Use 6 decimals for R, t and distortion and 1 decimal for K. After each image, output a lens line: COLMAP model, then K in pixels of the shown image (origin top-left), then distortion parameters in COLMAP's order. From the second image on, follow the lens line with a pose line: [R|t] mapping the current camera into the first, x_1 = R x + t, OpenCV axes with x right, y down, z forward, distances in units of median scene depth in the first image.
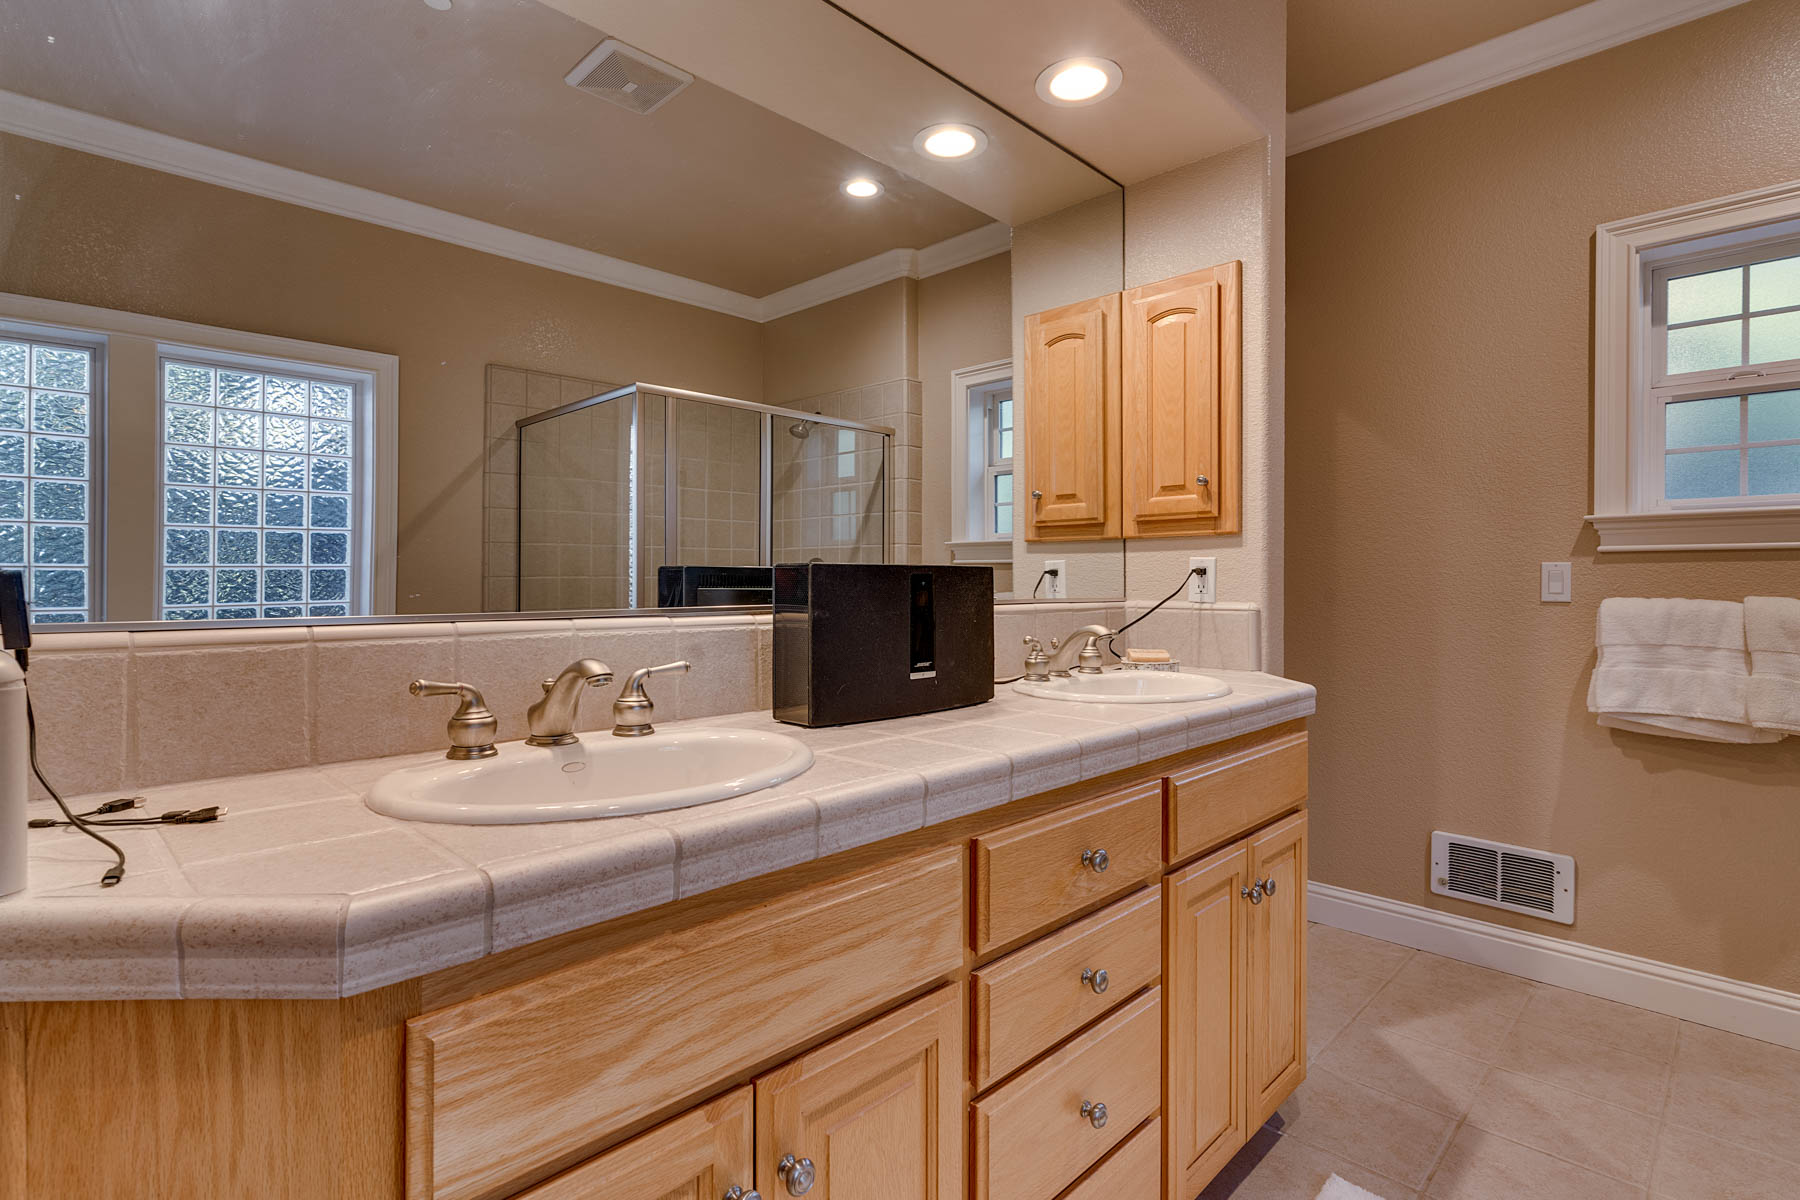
lens RADIAL K [[867.5, 0, 896.4], [0, 867.5, 583.9], [0, 0, 1]] dist [-0.004688, -0.000671]
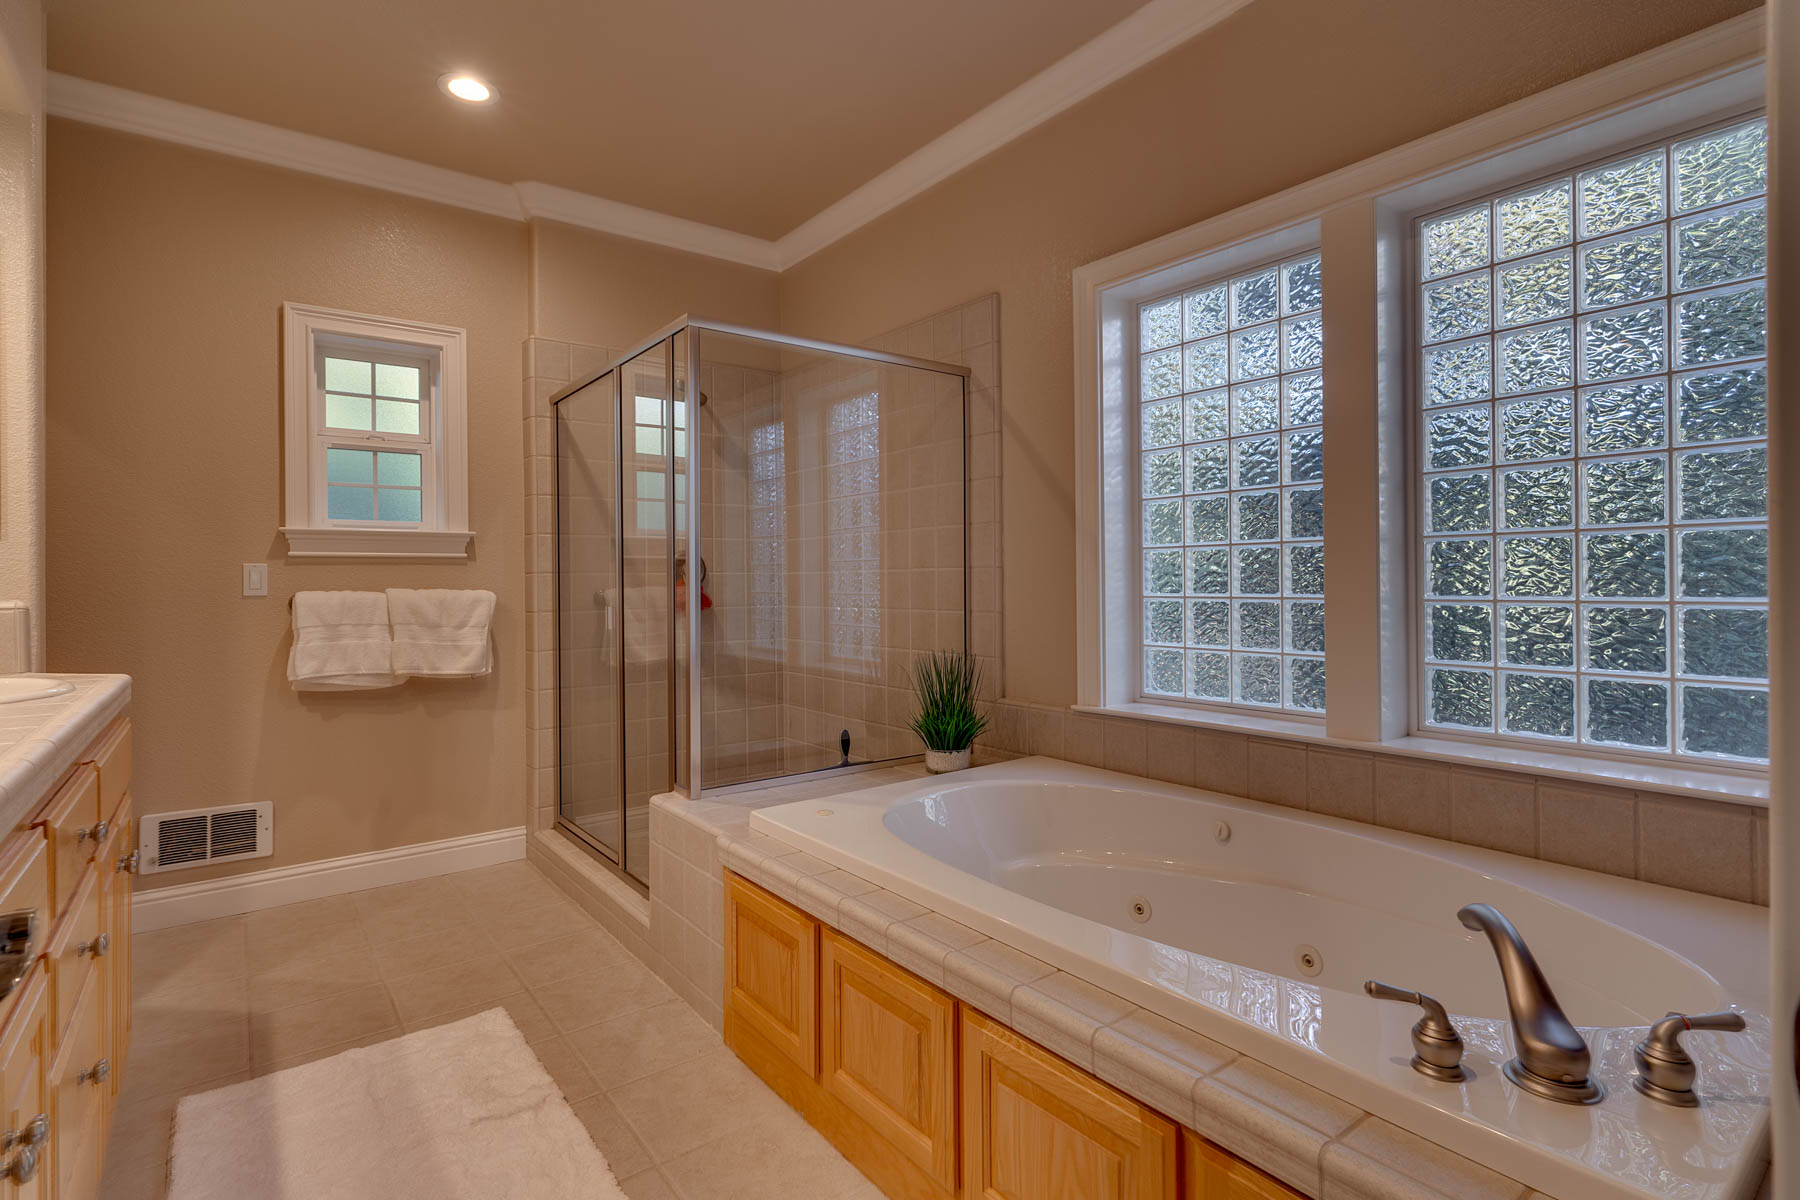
lens RADIAL K [[867.5, 0, 896.4], [0, 867.5, 583.9], [0, 0, 1]] dist [-0.004688, -0.000671]
pose [[0.130313, -0.005864, 0.991456, -0.360026], [0.012240, 0.999916, 0.004306, 0.009878], [-0.991397, 0.011575, 0.130373, -0.063904]]
